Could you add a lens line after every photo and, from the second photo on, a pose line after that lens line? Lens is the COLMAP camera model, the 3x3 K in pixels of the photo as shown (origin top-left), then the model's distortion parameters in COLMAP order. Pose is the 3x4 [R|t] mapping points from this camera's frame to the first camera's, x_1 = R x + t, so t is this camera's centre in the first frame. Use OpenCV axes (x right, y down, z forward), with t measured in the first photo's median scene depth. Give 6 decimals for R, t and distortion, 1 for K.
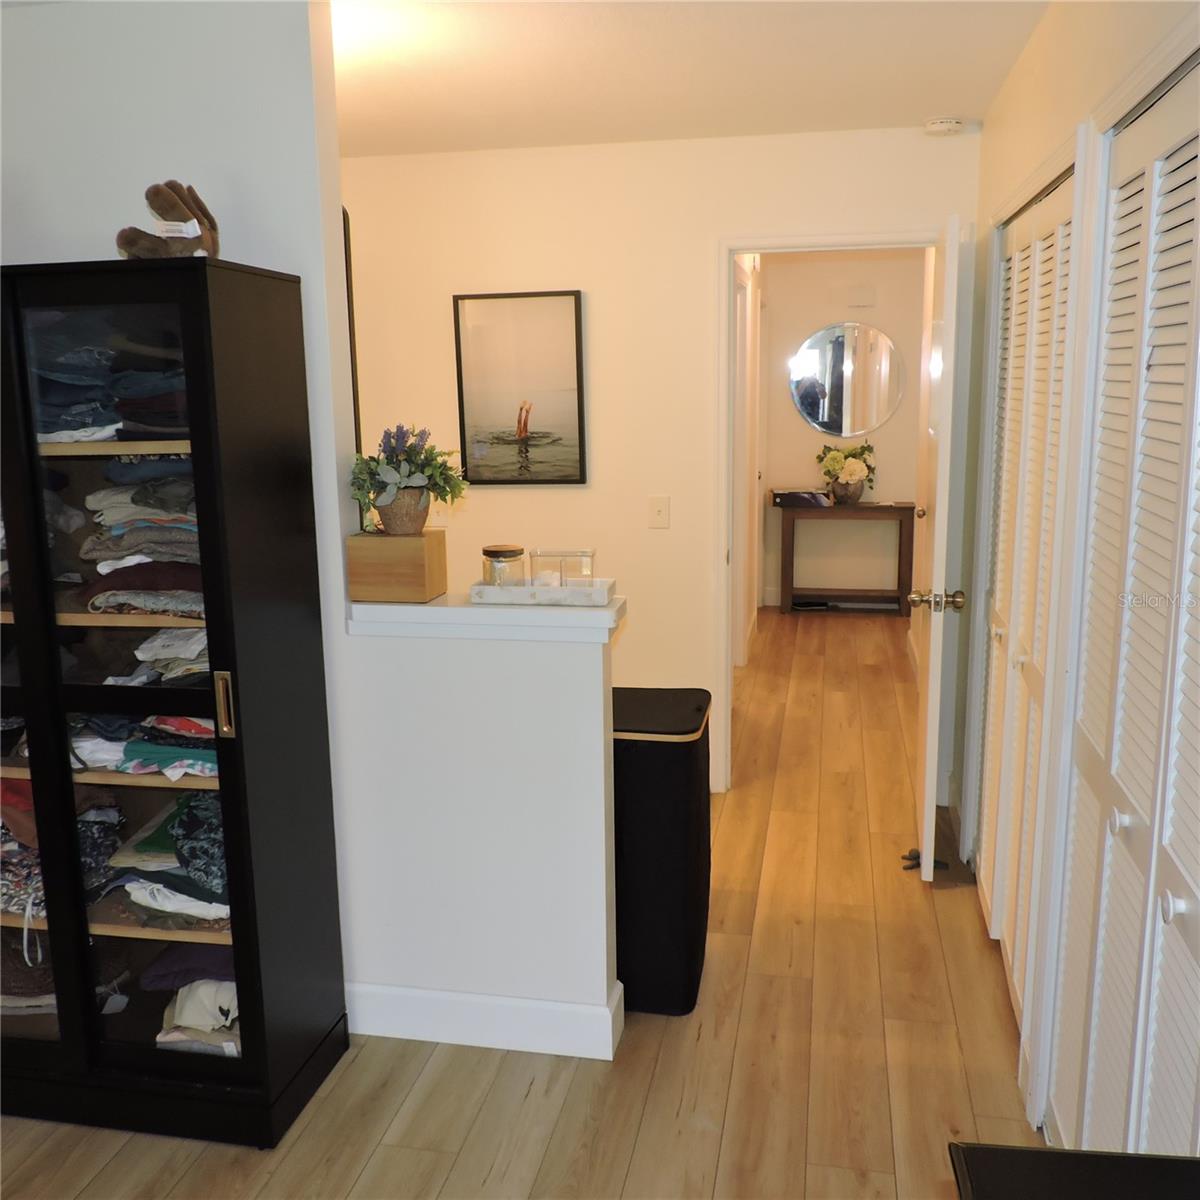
lens RADIAL K [[1134.4, 0, 600.3], [0, 1134.4, 598.6], [0, 0, 1]] dist [-0.020621, 0.000000]
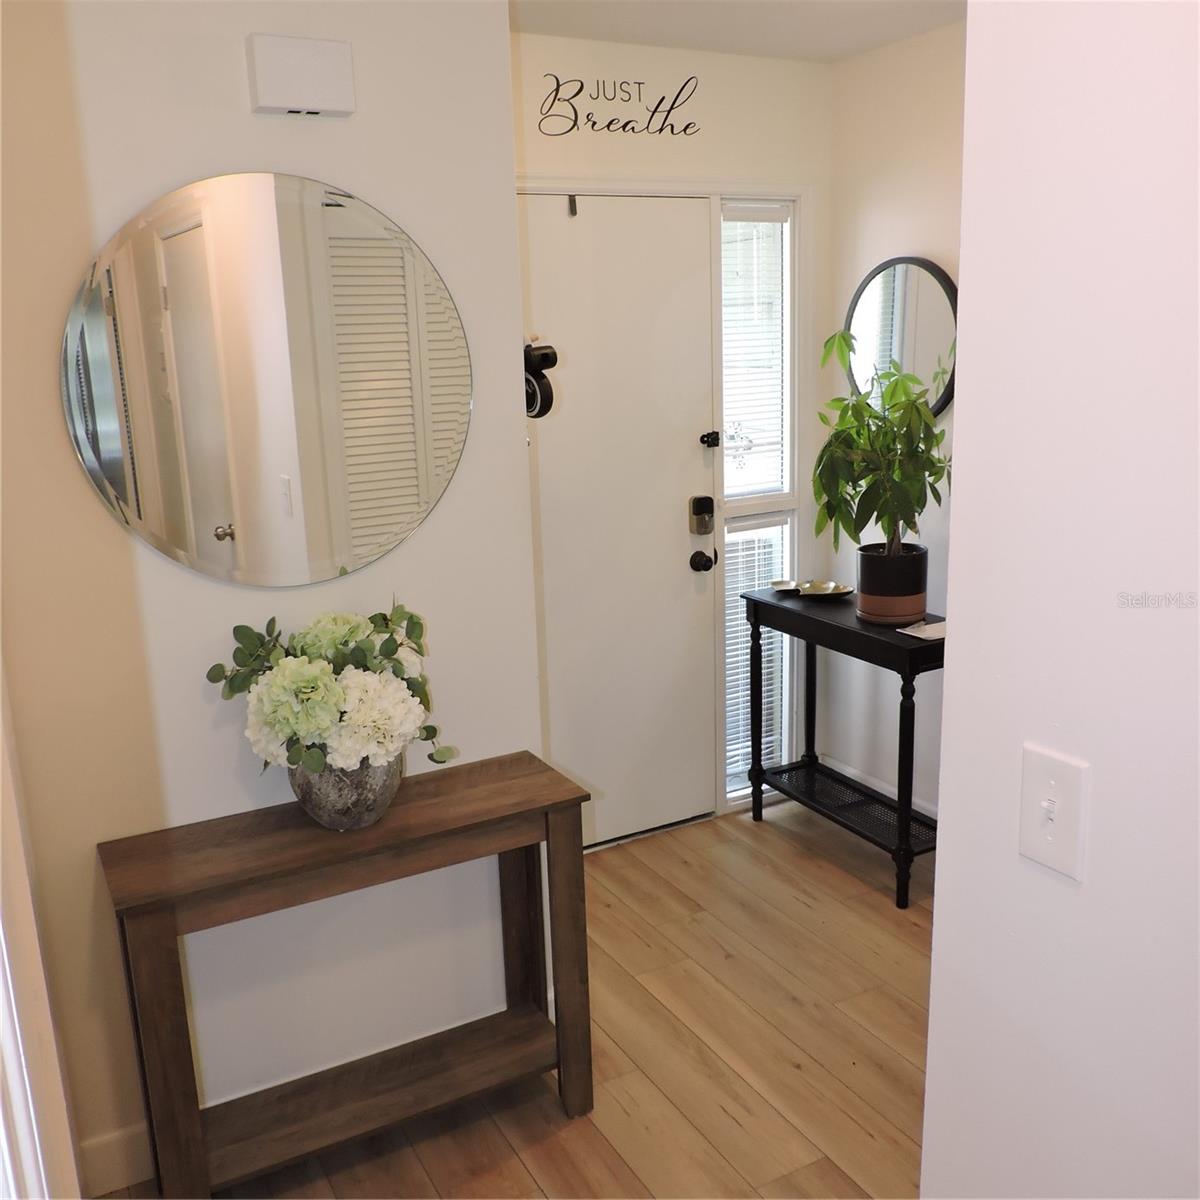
lens RADIAL K [[1134.4, 0, 596.3], [0, 1134.4, 599.9], [0, 0, 1]] dist [-0.020621, 0.000000]
pose [[0.766821, -0.154685, 0.622943, 0.095544], [0.146052, 0.987117, 0.065330, -0.150796], [-0.625024, 0.040886, 0.779534, 0.744111]]
